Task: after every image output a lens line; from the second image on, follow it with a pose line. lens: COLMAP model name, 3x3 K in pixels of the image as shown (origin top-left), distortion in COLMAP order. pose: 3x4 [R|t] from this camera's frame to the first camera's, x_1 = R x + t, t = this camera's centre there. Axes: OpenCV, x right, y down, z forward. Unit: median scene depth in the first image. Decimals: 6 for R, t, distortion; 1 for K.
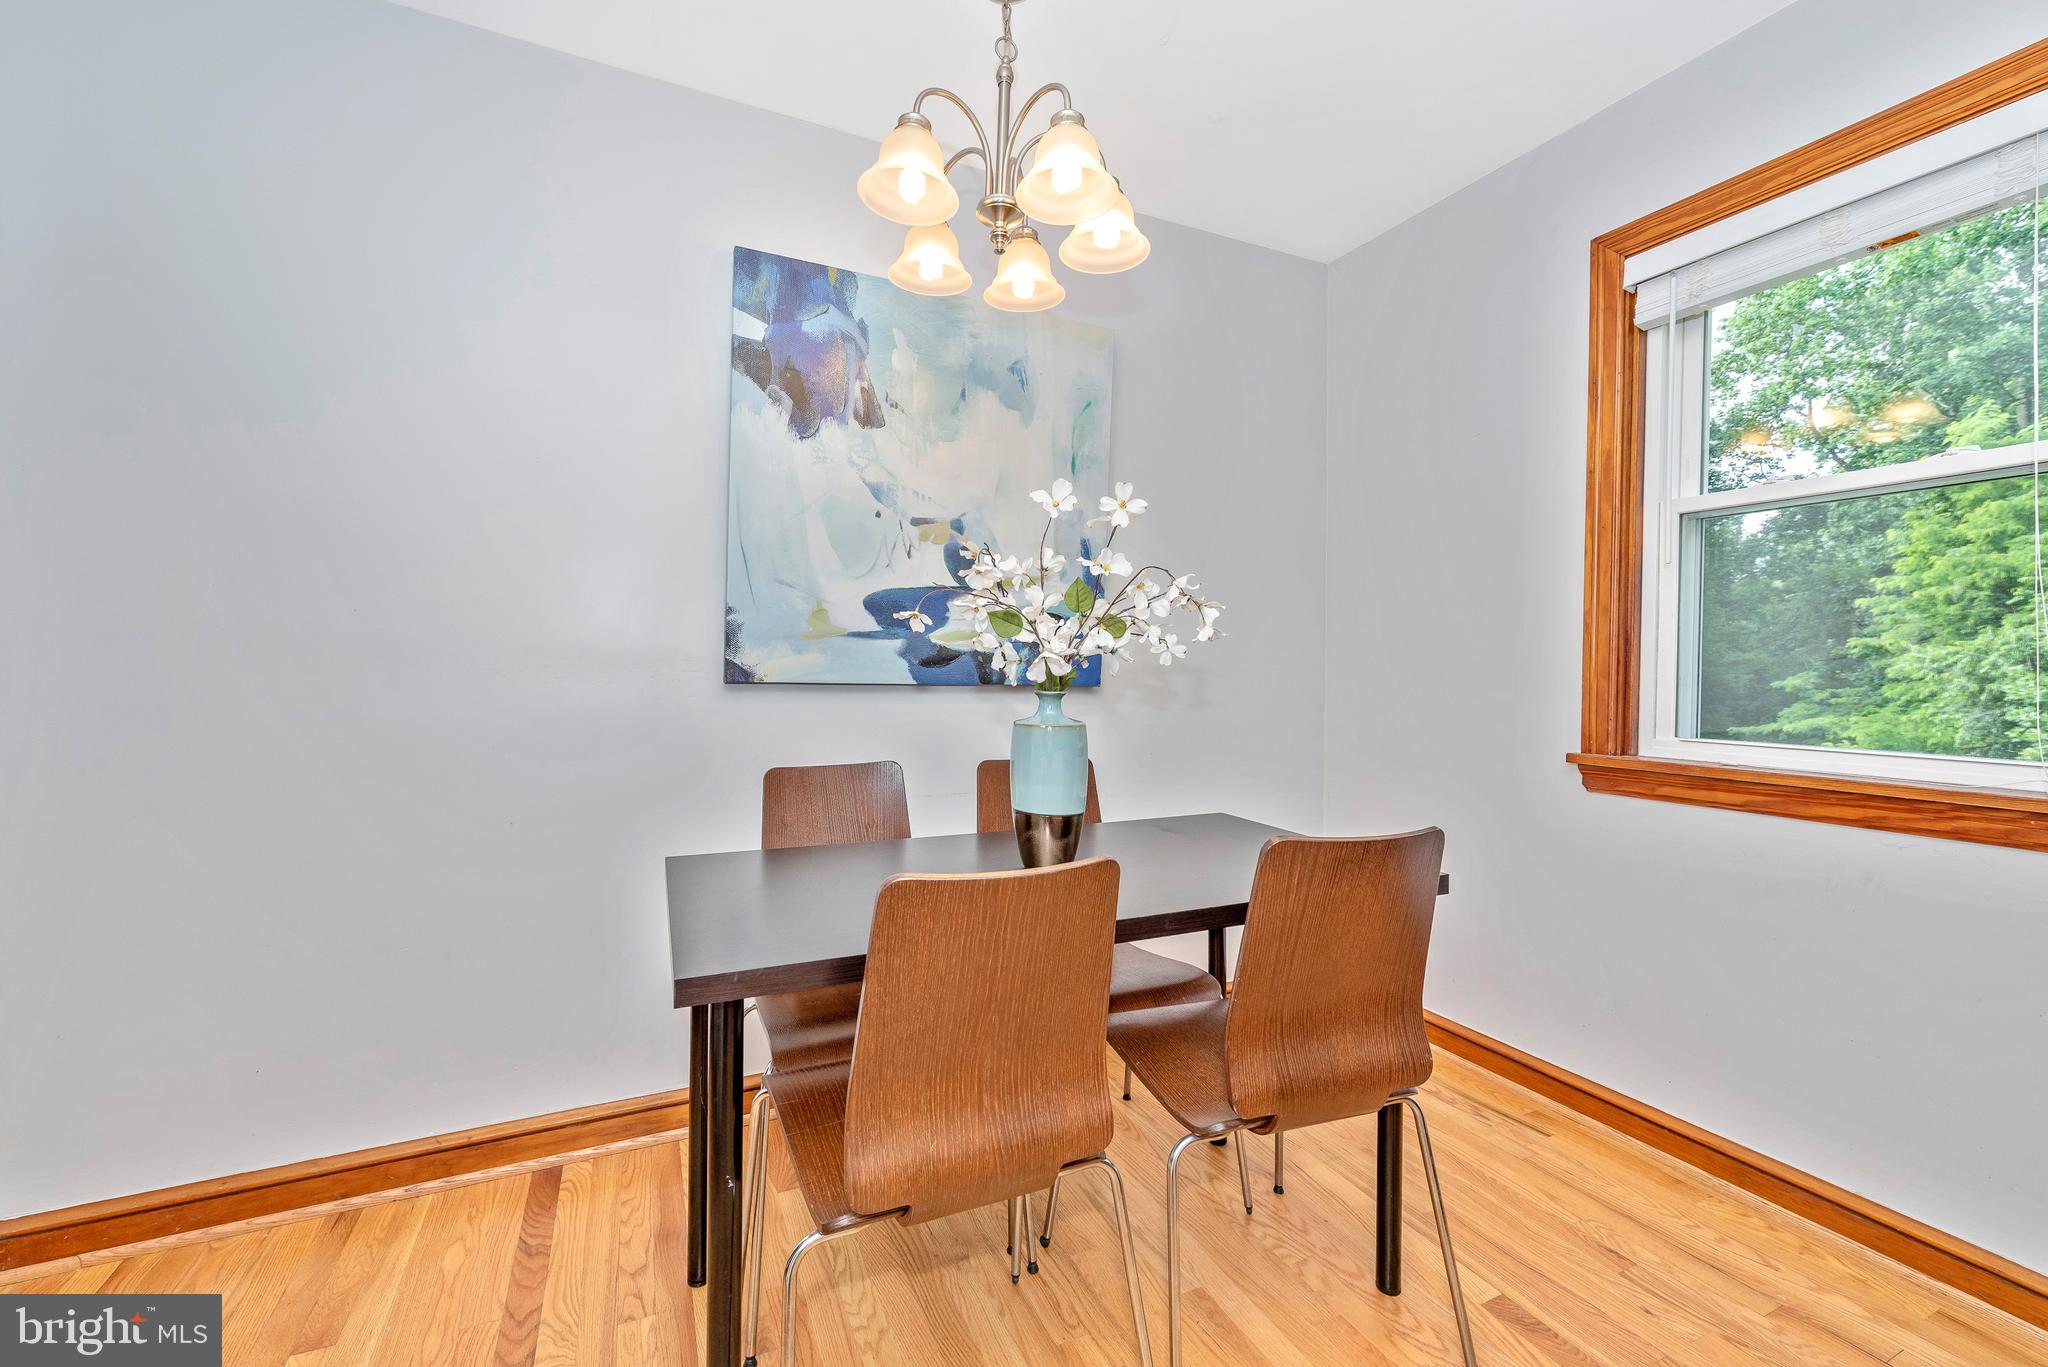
lens RADIAL K [[824.9, 0, 1021.1], [0, 824.9, 671.9], [0, 0, 1]] dist [-0.000774, -0.000358]
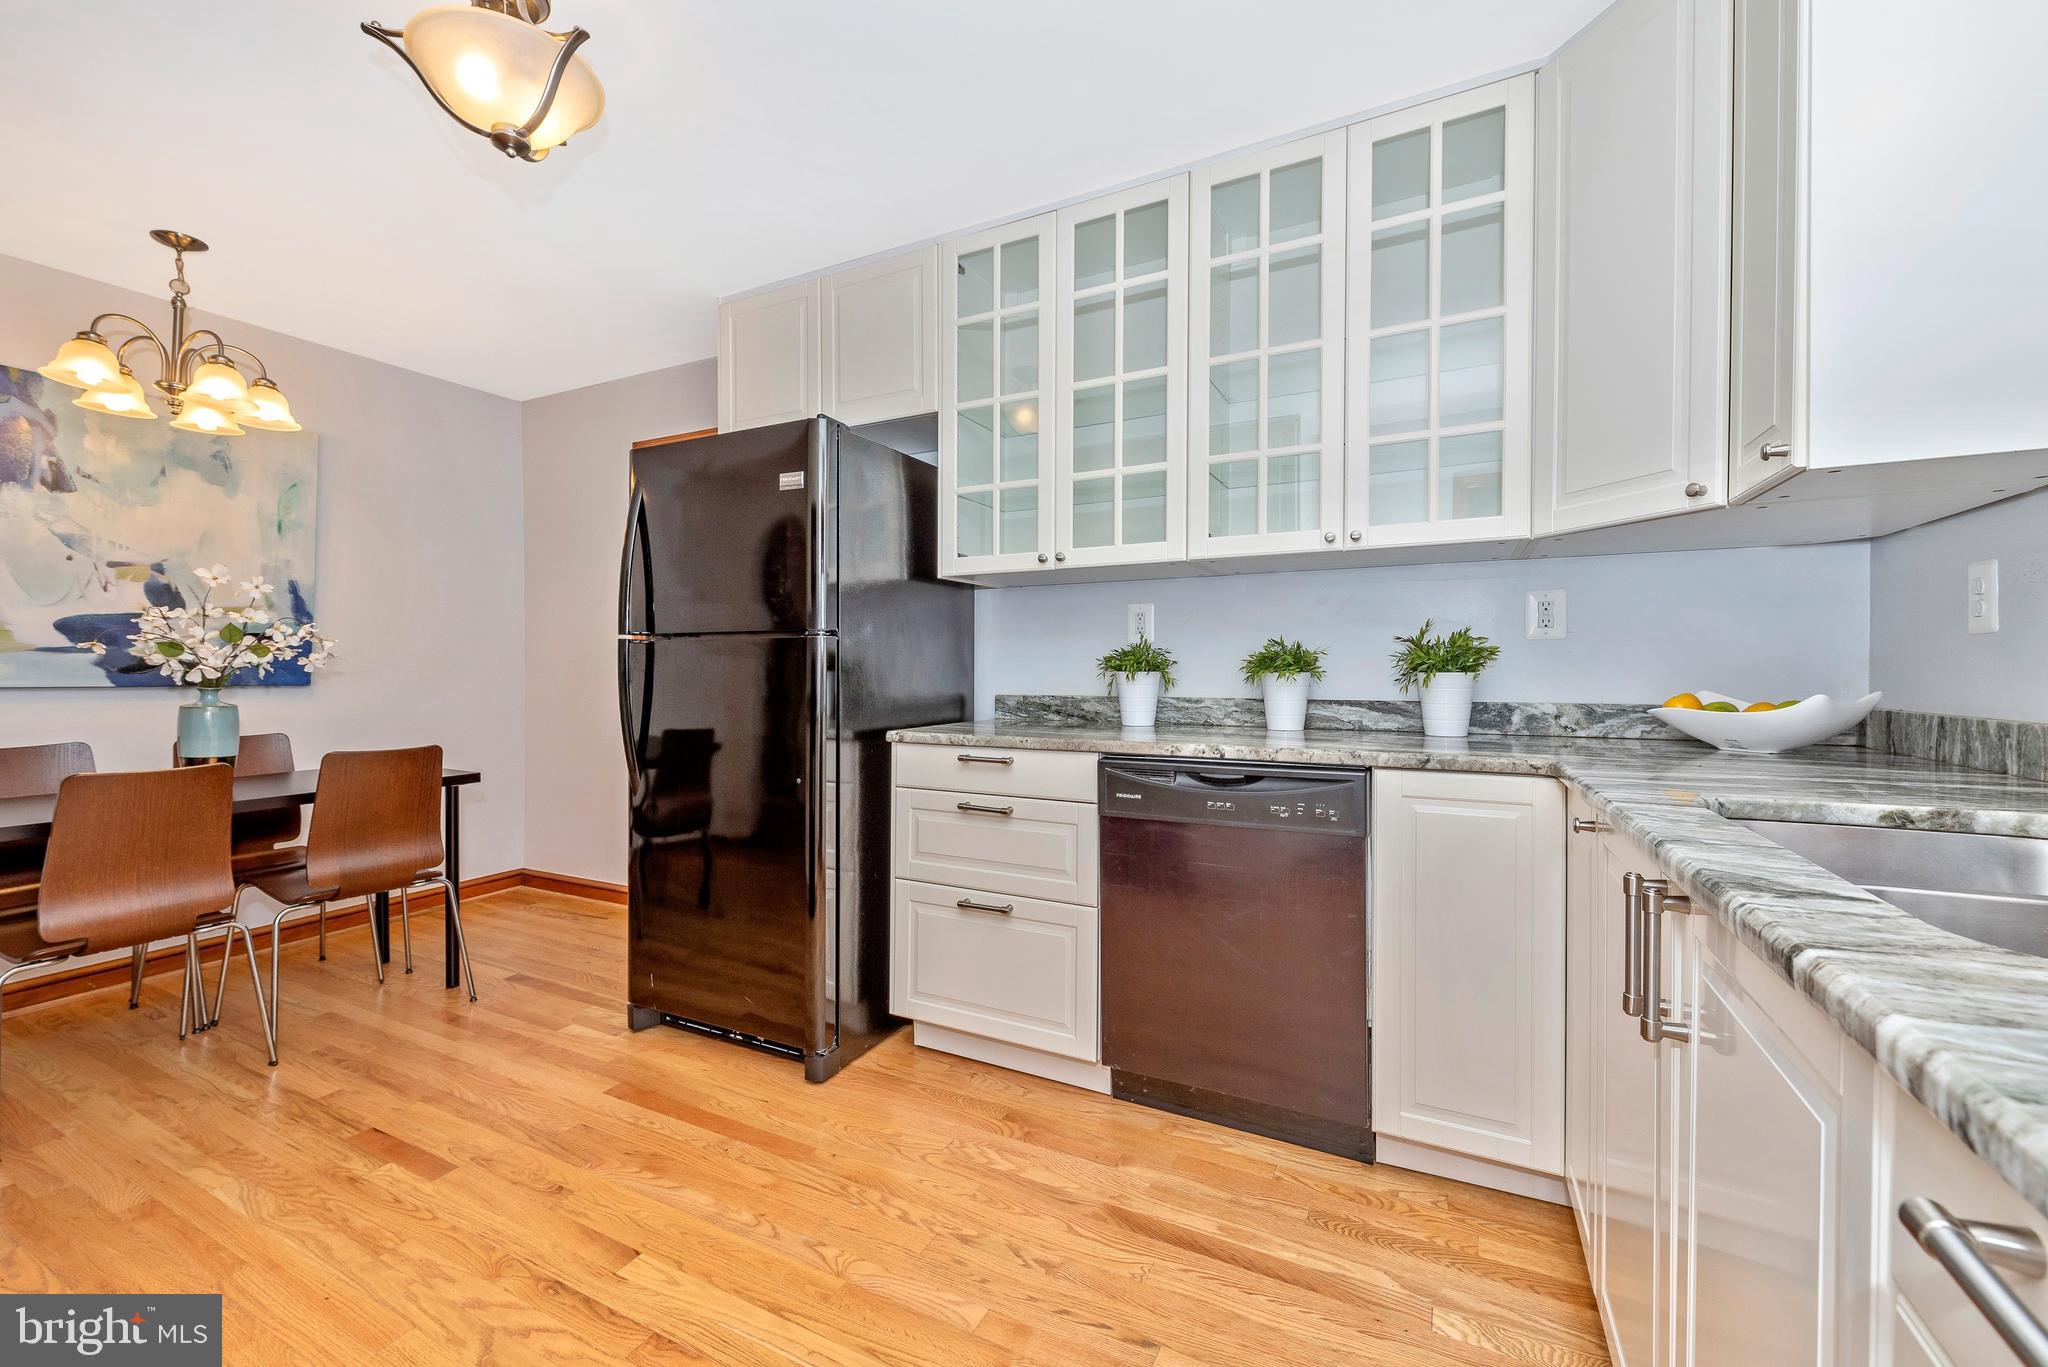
lens RADIAL K [[824.9, 0, 1021.1], [0, 824.9, 671.9], [0, 0, 1]] dist [-0.000774, -0.000358]
pose [[0.786075, -0.010110, 0.618049, 0.213941], [0.009100, 0.999947, 0.004783, -0.001579], [-0.618064, 0.001864, 0.786125, -1.007300]]
